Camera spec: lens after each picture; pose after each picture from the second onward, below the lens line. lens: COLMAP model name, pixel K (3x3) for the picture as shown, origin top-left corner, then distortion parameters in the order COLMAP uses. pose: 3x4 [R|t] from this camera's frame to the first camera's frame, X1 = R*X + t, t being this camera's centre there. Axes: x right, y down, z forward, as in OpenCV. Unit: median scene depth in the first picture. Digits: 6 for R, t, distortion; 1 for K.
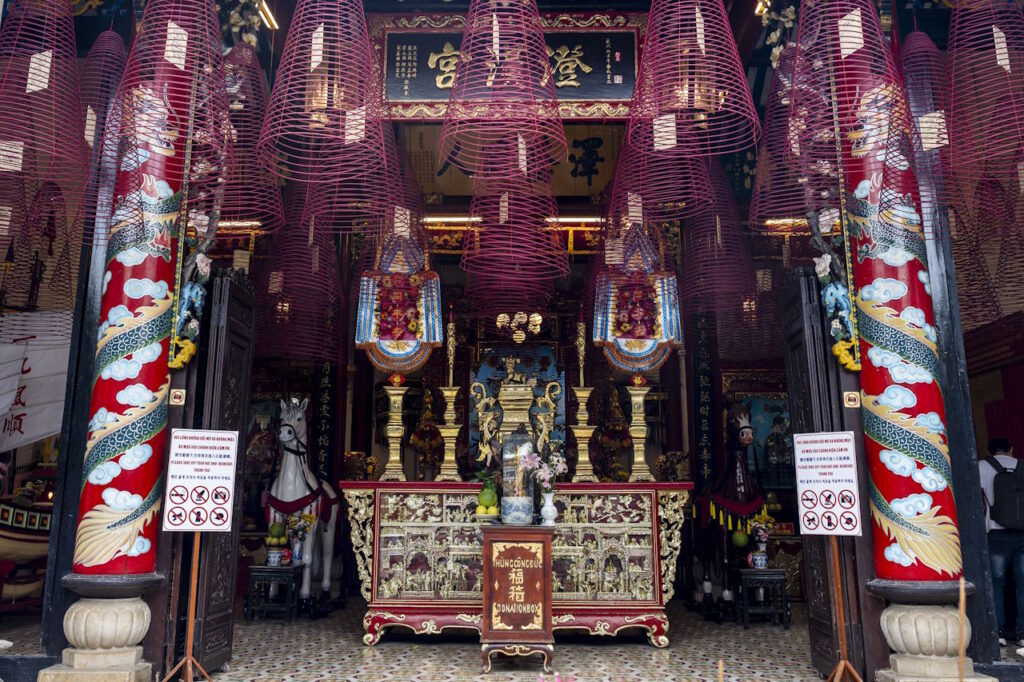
lens RADIAL K [[669.3, 0, 508.6], [0, 669.3, 339.9], [0, 0, 1]] dist [-0.003075, -0.000761]
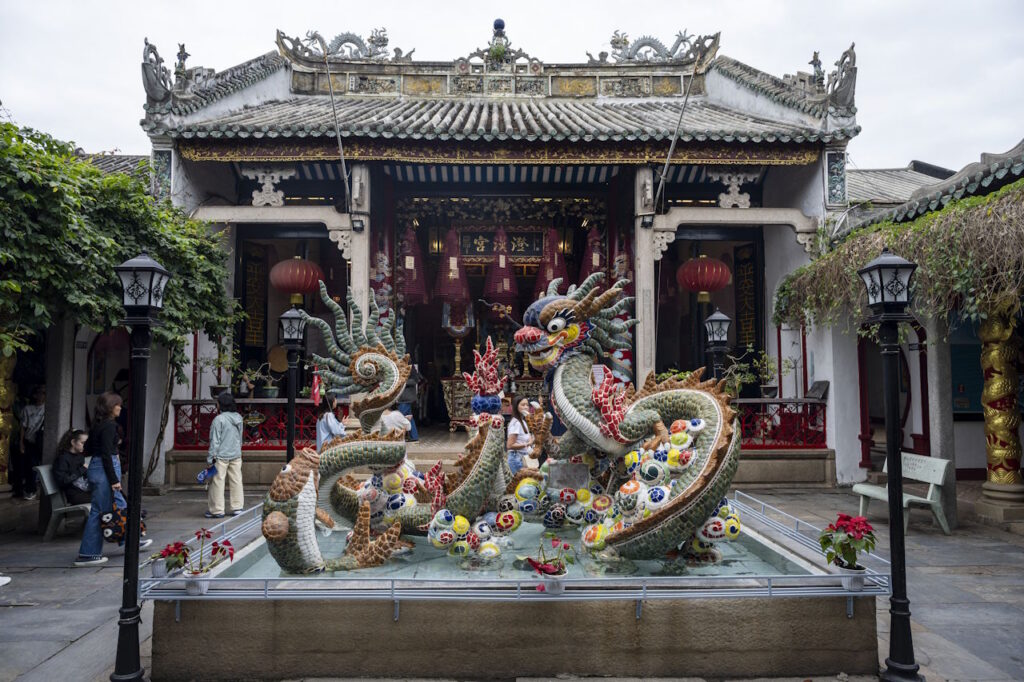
lens RADIAL K [[669.3, 0, 512.5], [0, 669.3, 340.3], [0, 0, 1]] dist [-0.003075, -0.000761]
pose [[0.998517, -0.003575, 0.054316, -0.104931], [-0.007046, 0.980955, 0.194108, -0.526217], [-0.053976, -0.194203, 0.979475, -1.868664]]
